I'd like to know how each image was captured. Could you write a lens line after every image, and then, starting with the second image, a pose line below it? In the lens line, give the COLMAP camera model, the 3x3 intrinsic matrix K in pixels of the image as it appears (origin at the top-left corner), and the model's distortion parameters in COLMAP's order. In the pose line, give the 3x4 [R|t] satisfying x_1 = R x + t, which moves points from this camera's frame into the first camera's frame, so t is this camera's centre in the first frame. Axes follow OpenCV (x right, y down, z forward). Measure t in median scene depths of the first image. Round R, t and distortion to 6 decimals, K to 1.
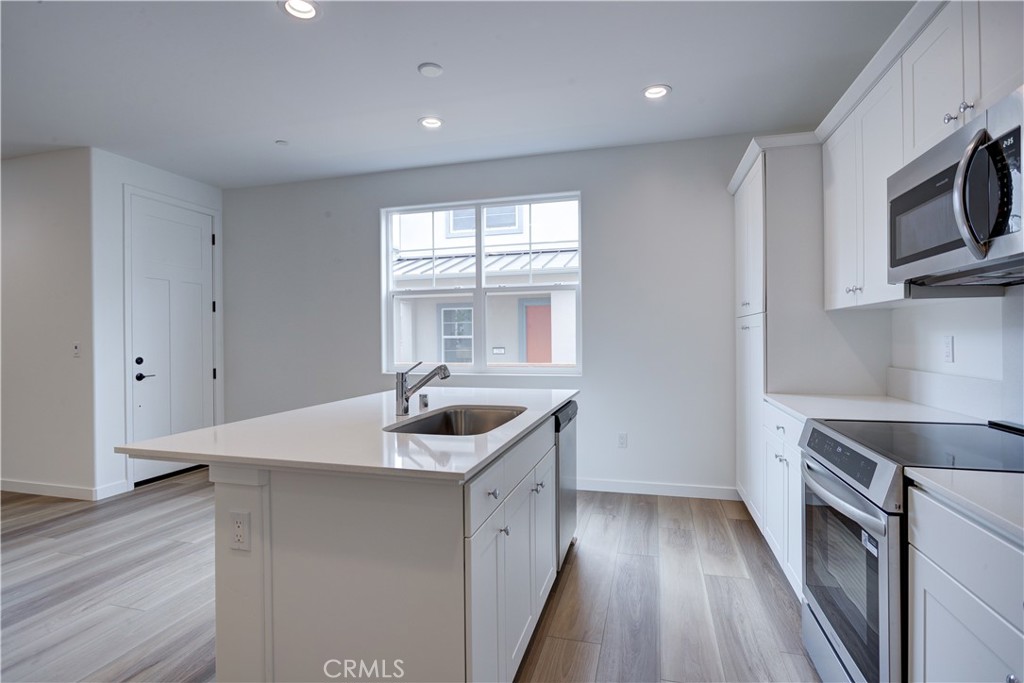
lens RADIAL K [[508.1, 0, 512.0], [0, 508.1, 341.5], [0, 0, 1]] dist [-0.000230, 0.000440]
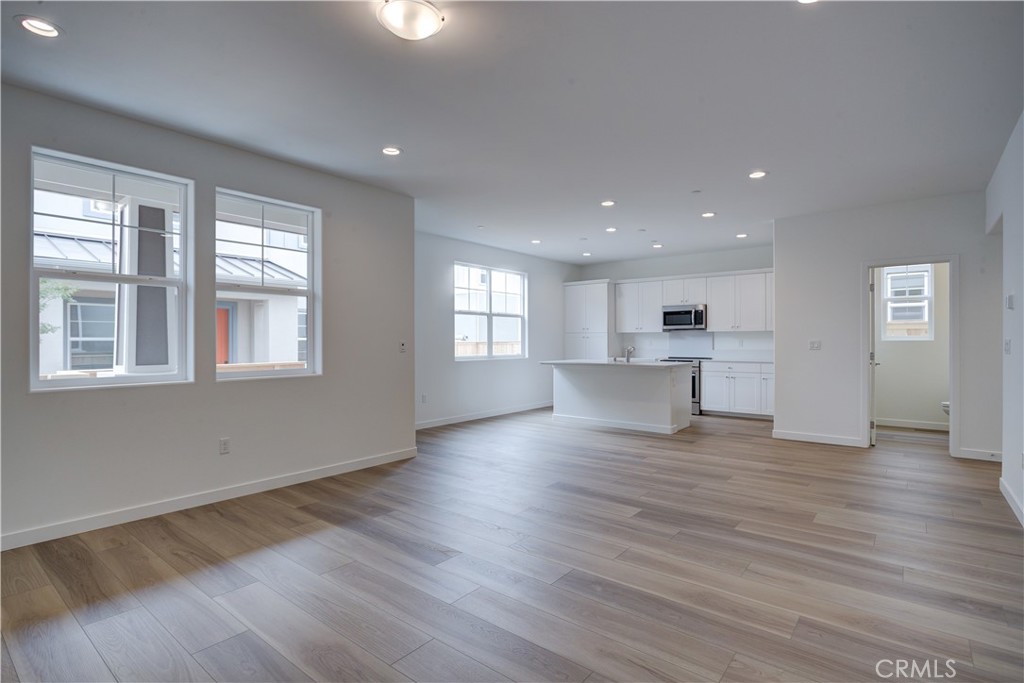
lens RADIAL K [[508.1, 0, 512.0], [0, 508.1, 341.5], [0, 0, 1]] dist [-0.000230, 0.000440]
pose [[0.405326, 0.006872, 0.914147, -0.587245], [0.004446, 0.999945, -0.009488, 0.005392], [-0.914162, 0.007910, 0.405273, 0.055129]]
